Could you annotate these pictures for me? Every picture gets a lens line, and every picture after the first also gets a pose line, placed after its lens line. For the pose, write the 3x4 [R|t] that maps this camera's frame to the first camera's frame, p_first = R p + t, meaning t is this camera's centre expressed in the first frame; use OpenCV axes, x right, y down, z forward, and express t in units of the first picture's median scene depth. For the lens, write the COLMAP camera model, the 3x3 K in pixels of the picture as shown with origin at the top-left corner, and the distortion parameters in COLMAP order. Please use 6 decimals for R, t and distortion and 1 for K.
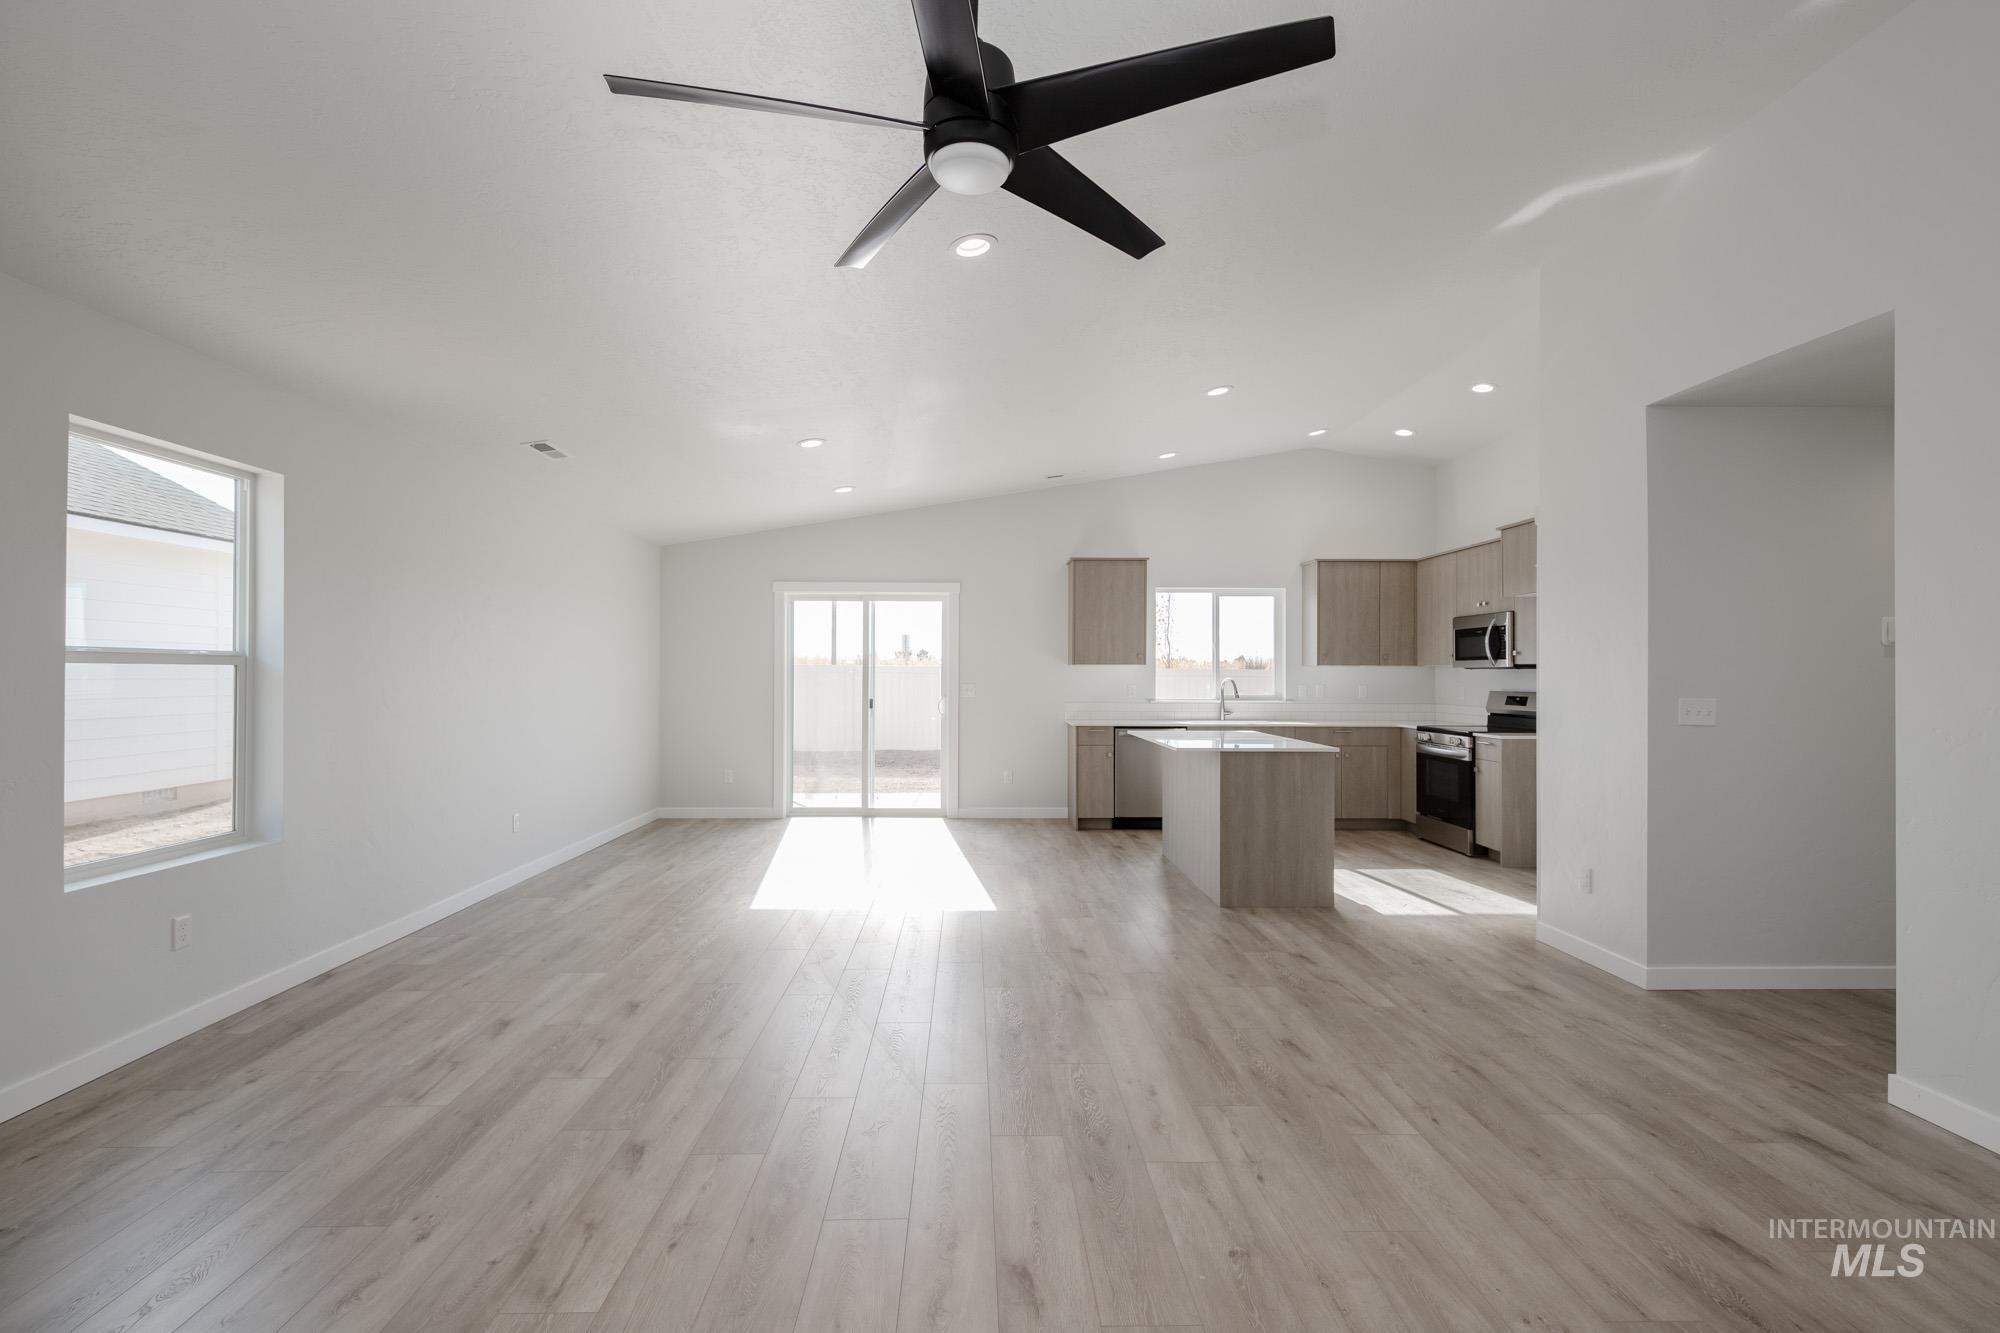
lens RADIAL K [[896.1, 0, 990.5], [0, 896.1, 669.7], [0, 0, 1]] dist [0.012944, -0.005548]
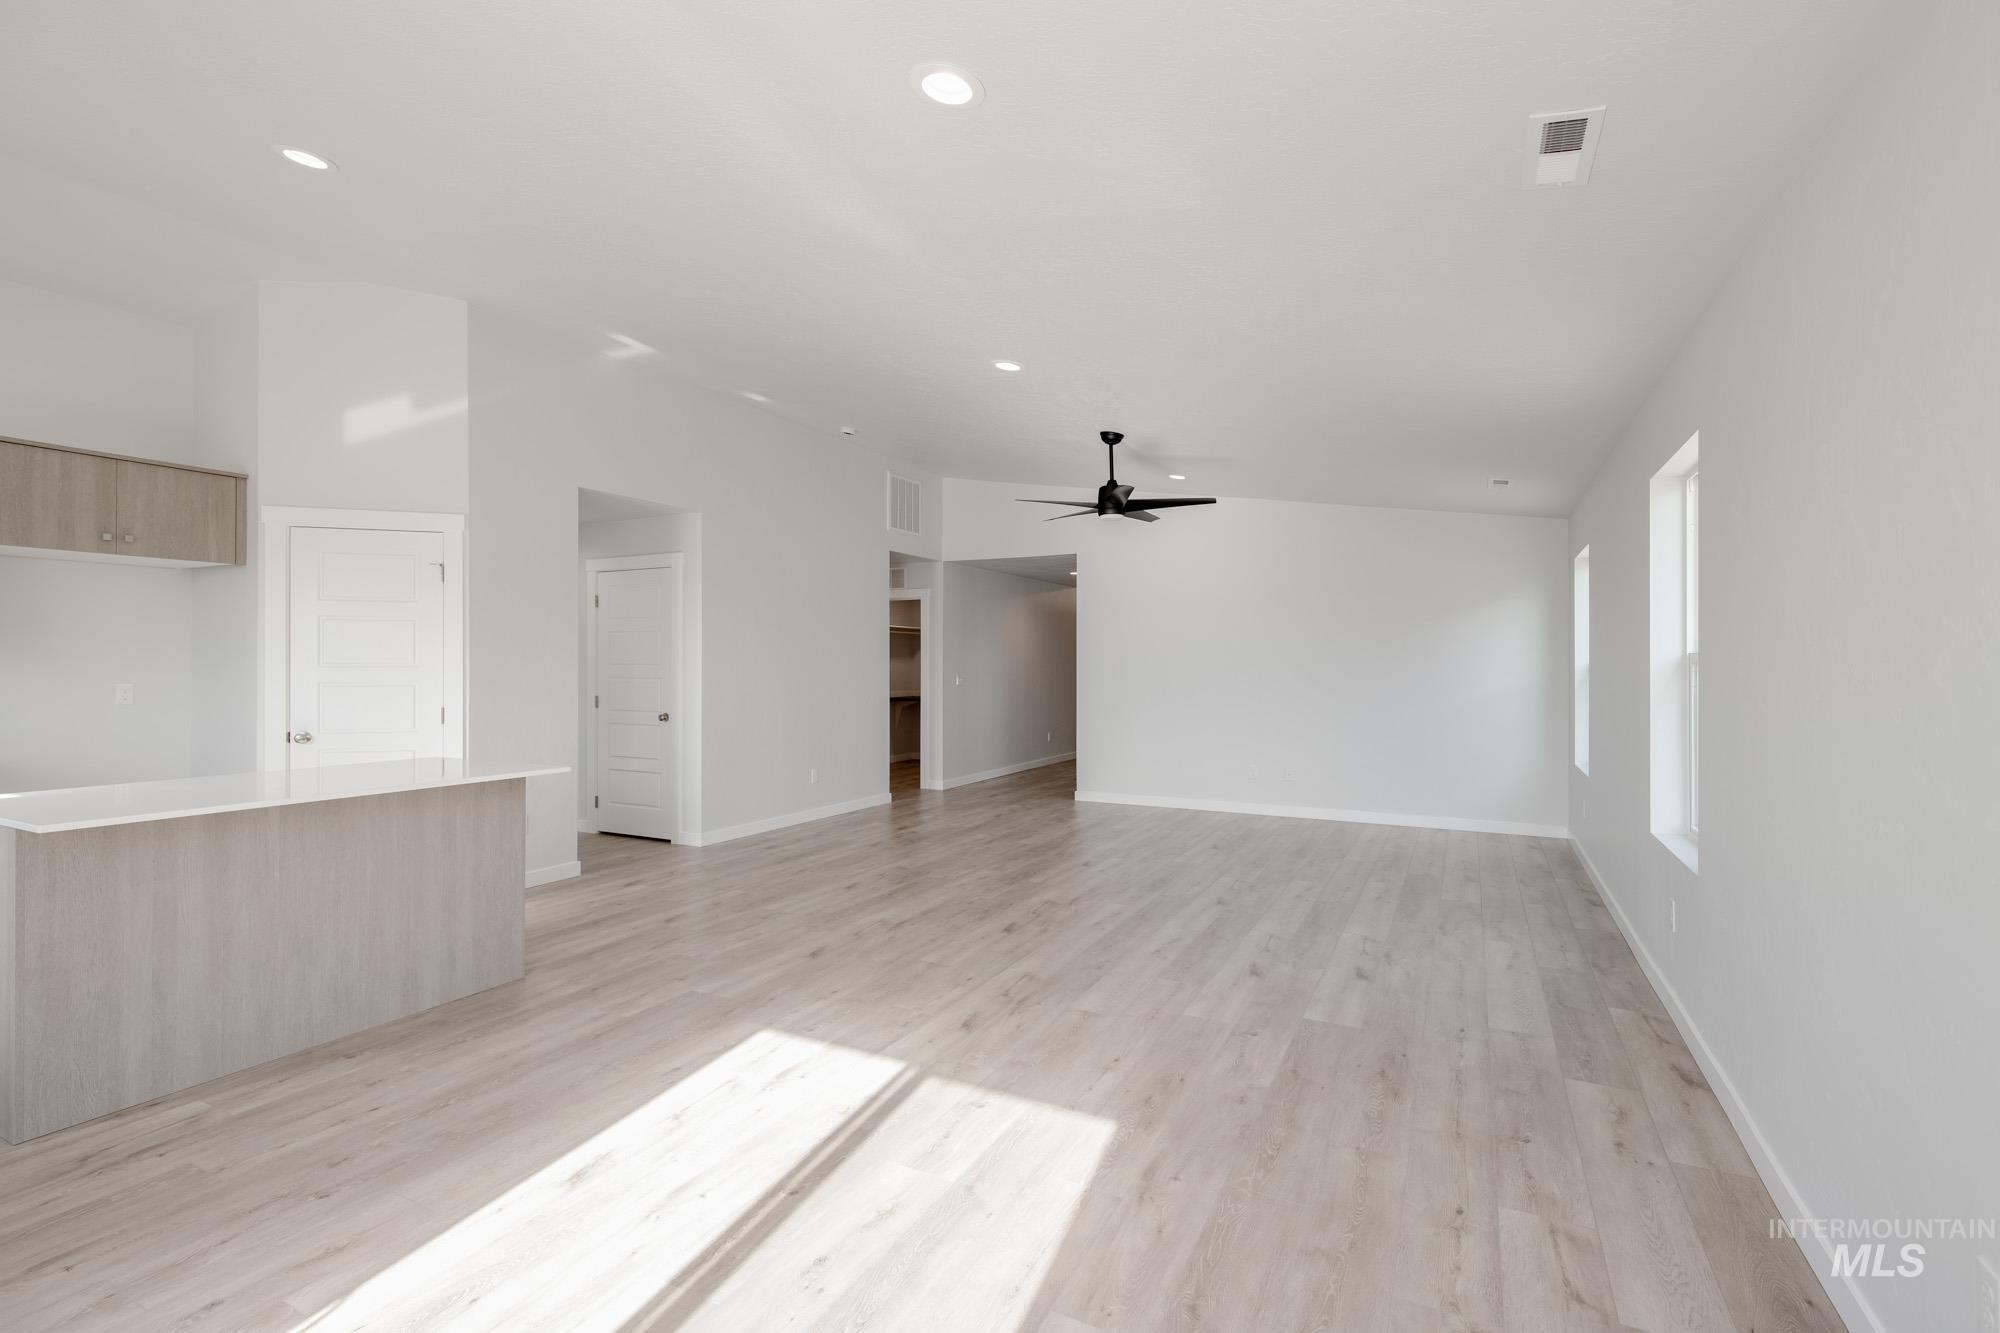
lens RADIAL K [[896.1, 0, 998.2], [0, 896.1, 664.2], [0, 0, 1]] dist [0.012944, -0.005548]
pose [[-0.874106, -0.003028, 0.485725, -0.317711], [-0.007094, 0.999953, -0.006533, 0.003600], [-0.485683, -0.009157, -0.874087, 1.025678]]
